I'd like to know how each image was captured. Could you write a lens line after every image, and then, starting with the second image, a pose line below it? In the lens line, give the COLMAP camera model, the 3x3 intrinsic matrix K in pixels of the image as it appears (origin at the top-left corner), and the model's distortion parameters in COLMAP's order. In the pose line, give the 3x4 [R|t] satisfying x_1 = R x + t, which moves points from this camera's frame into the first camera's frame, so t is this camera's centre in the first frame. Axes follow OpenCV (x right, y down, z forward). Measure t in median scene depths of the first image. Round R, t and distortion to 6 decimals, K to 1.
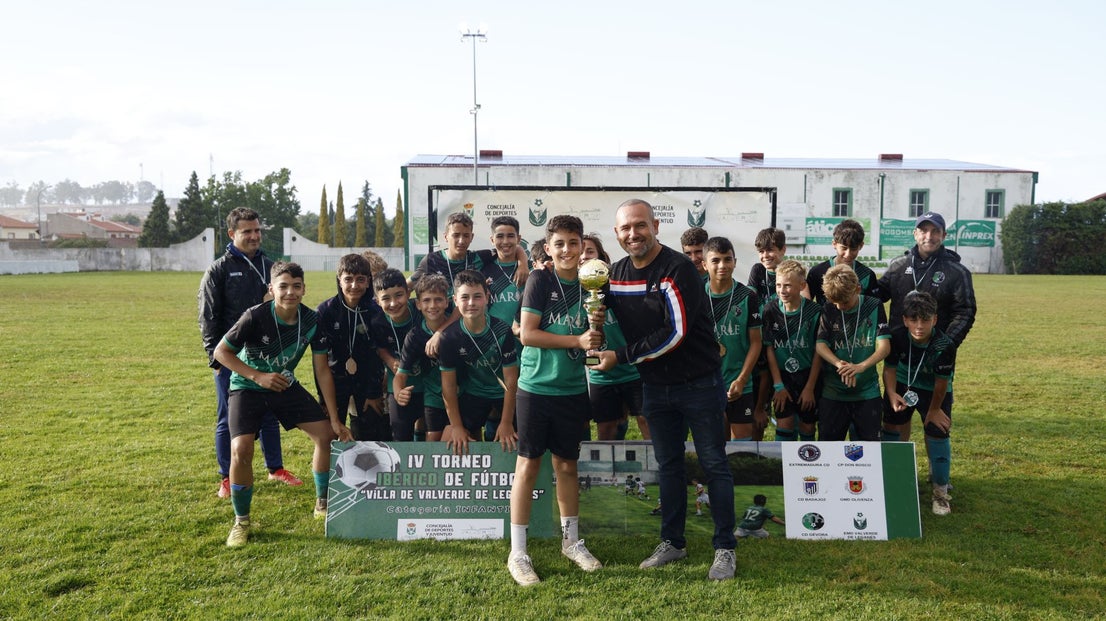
lens RADIAL K [[1033.1, 0, 550.8], [0, 1033.1, 313.4], [0, 0, 1]] dist [-0.077871, 0.156779]
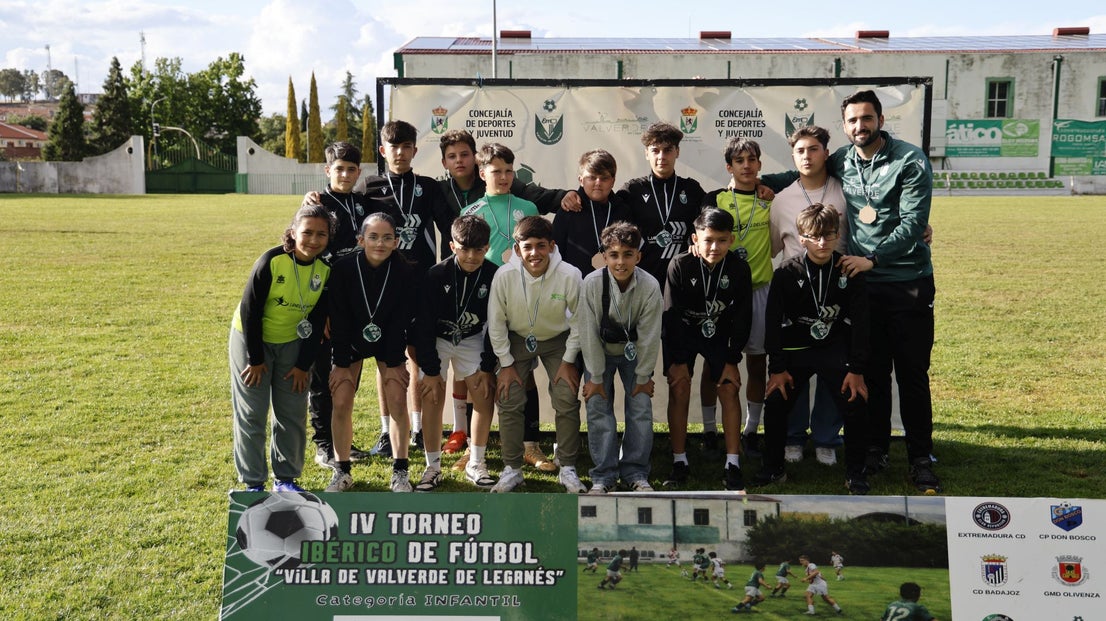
lens RADIAL K [[1351.9, 0, 554.4], [0, 1351.9, 316.9], [0, 0, 1]] dist [0.028774, 0.296487]
pose [[0.999475, 0.001592, -0.032349, 0.014100], [0.000078, 0.998670, 0.051561, -0.026803], [0.032388, -0.051536, 0.998146, 0.175740]]
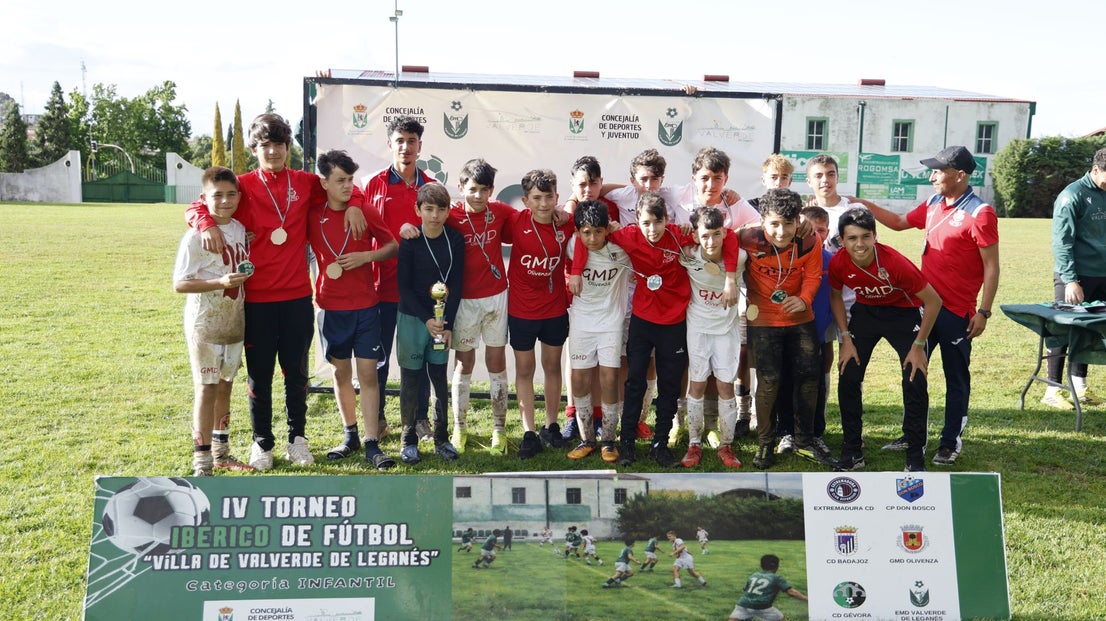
lens RADIAL K [[1138.2, 0, 581.4], [0, 1138.2, 313.5], [0, 0, 1]] dist [0.001038, 0.120804]
pose [[0.996588, 0.004693, 0.082409, 0.022666], [-0.008878, 0.998685, 0.050490, -0.012831], [-0.082063, -0.051050, 0.995319, 0.290626]]
